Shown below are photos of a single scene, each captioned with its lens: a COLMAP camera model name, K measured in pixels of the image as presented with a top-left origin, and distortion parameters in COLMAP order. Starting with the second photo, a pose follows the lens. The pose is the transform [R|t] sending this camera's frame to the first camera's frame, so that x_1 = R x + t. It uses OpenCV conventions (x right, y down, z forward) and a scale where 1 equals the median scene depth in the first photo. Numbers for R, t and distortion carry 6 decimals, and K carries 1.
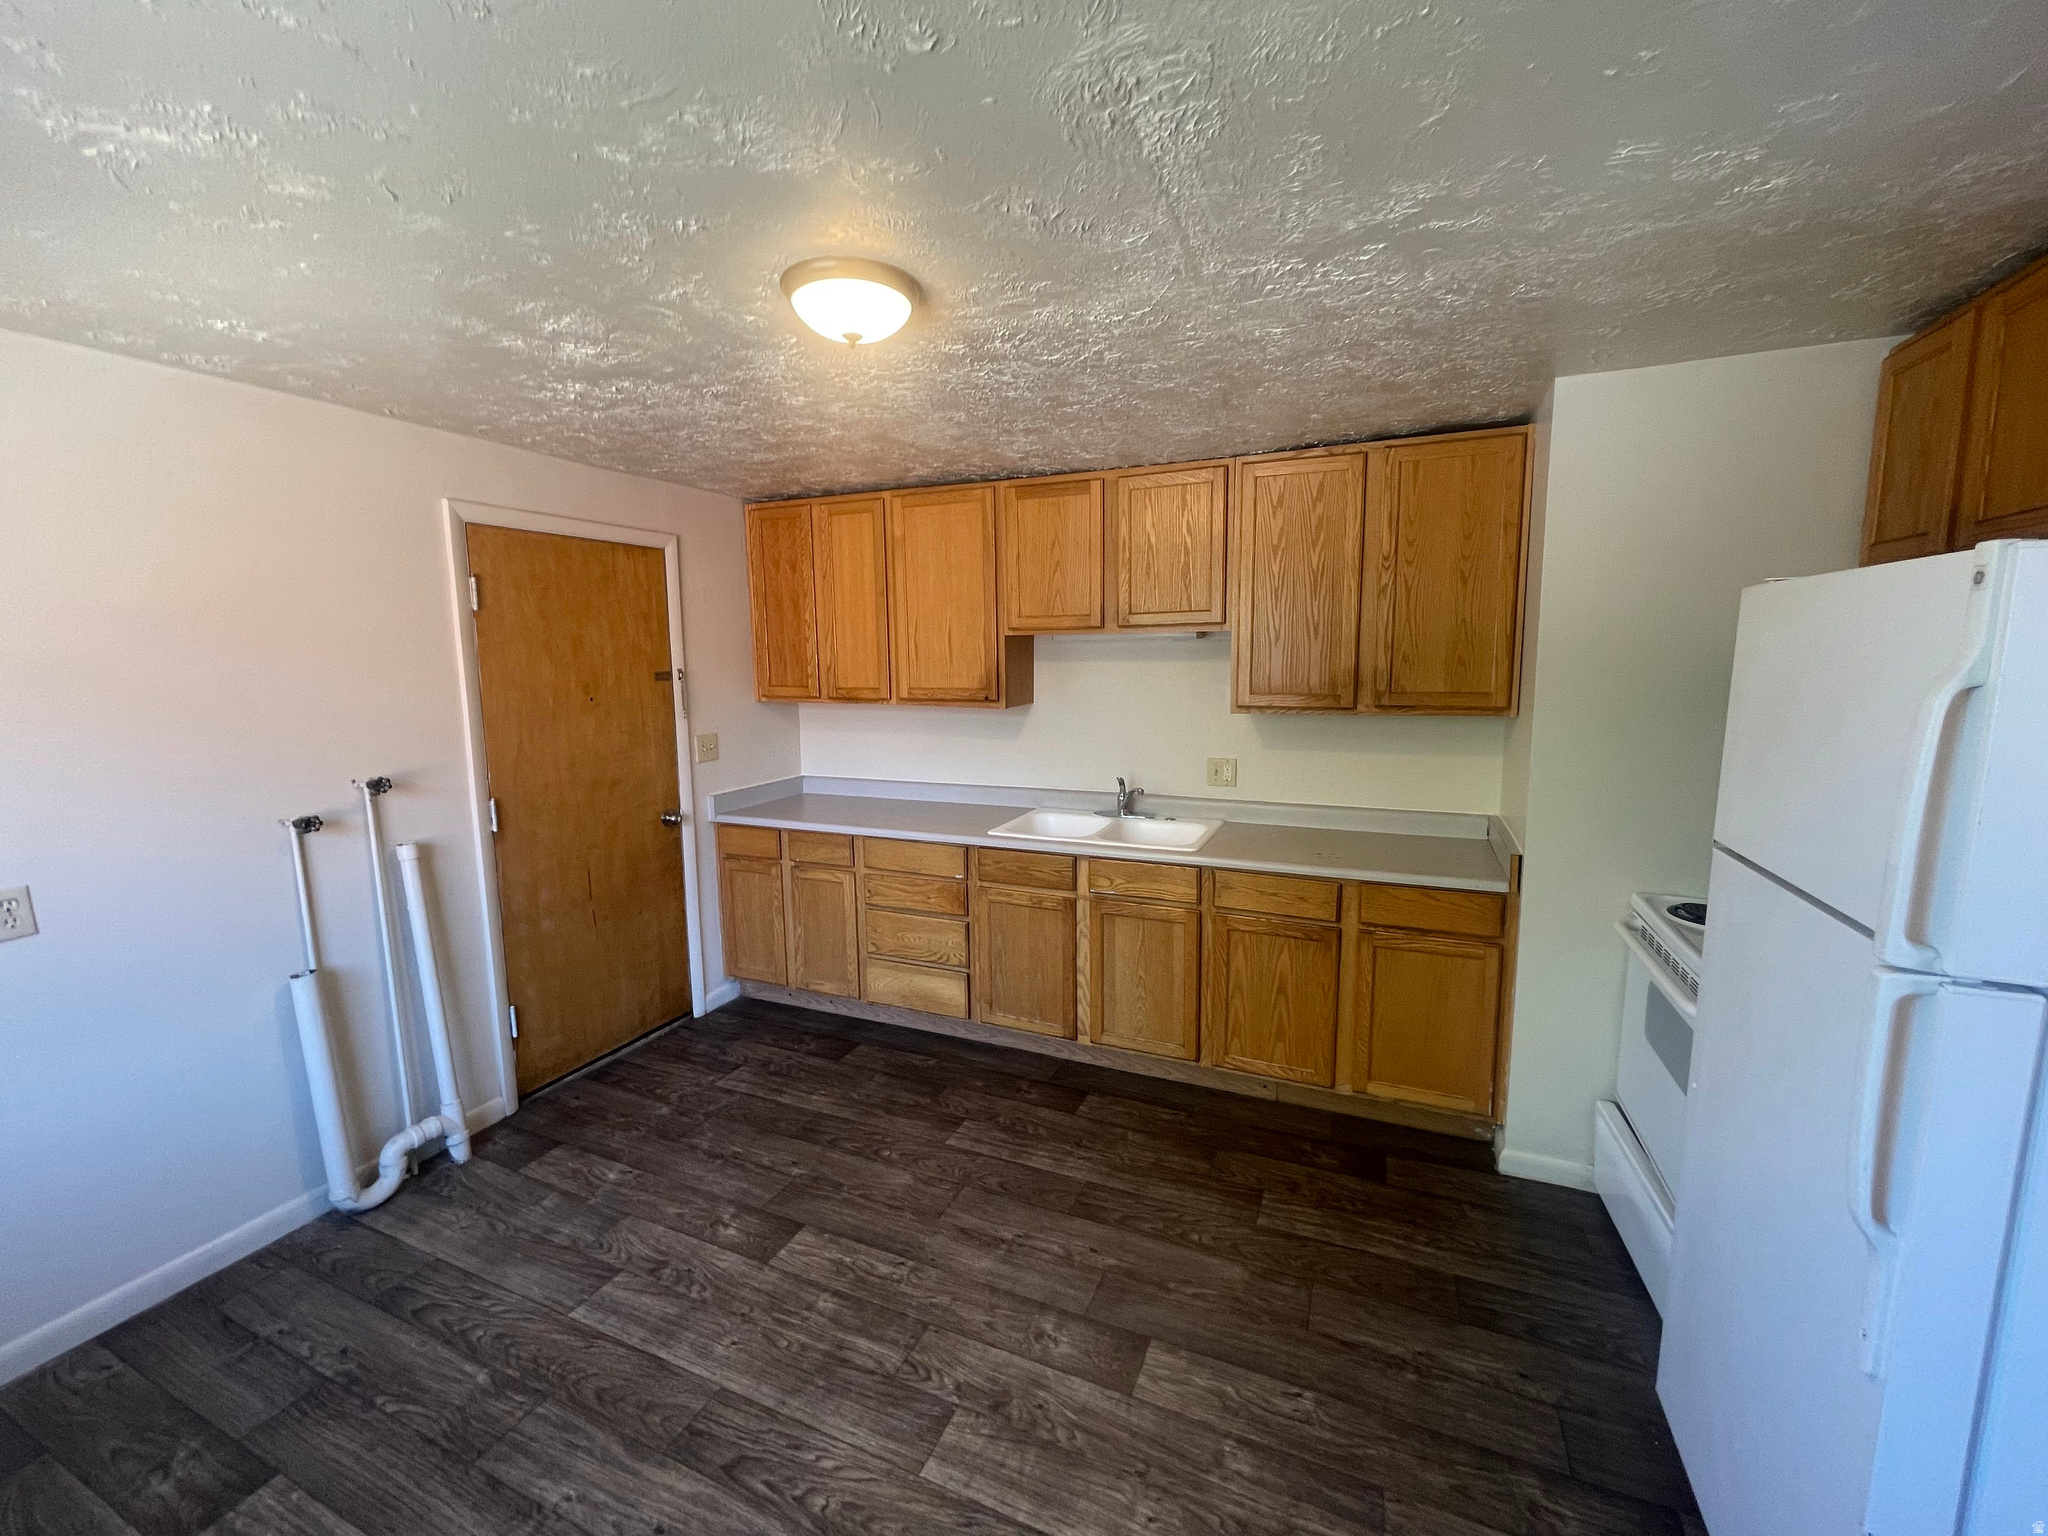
lens RADIAL K [[828.3, 0, 1018.8], [0, 828.3, 761.2], [0, 0, 1]] dist [-0.018922, 0.012989]
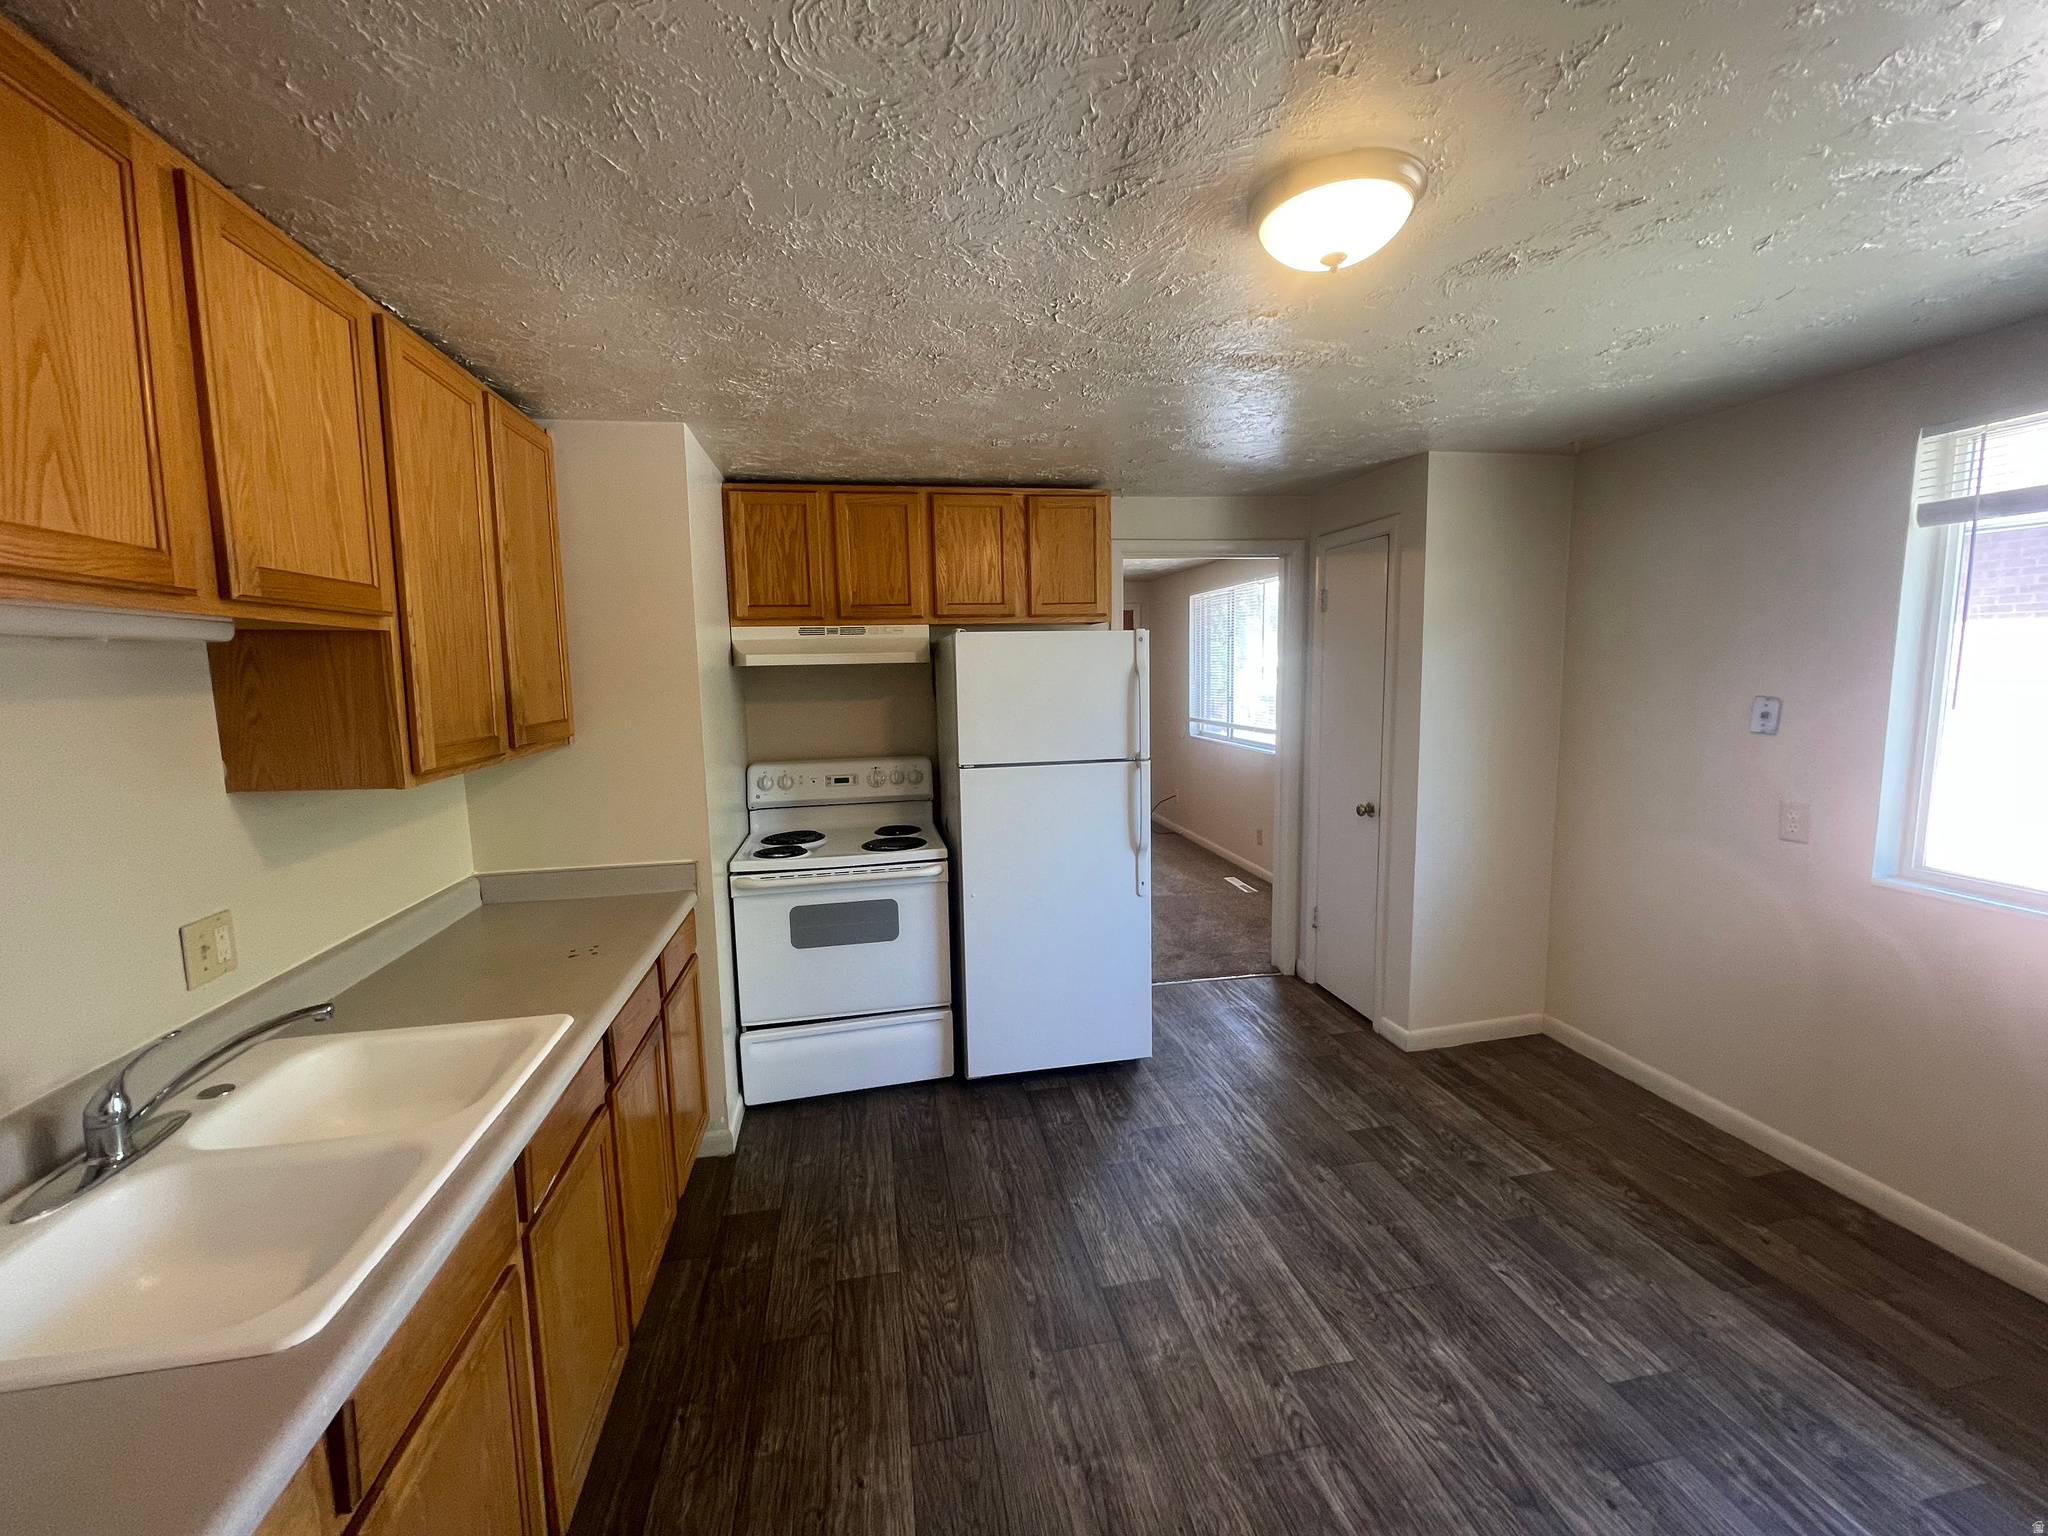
lens RADIAL K [[828.3, 0, 1018.8], [0, 828.3, 761.2], [0, 0, 1]] dist [-0.018922, 0.012989]
pose [[-0.566644, -0.070811, 0.820914, -0.599524], [0.133288, 0.975301, 0.176132, -0.176786], [-0.813111, 0.209222, -0.543210, 1.480607]]
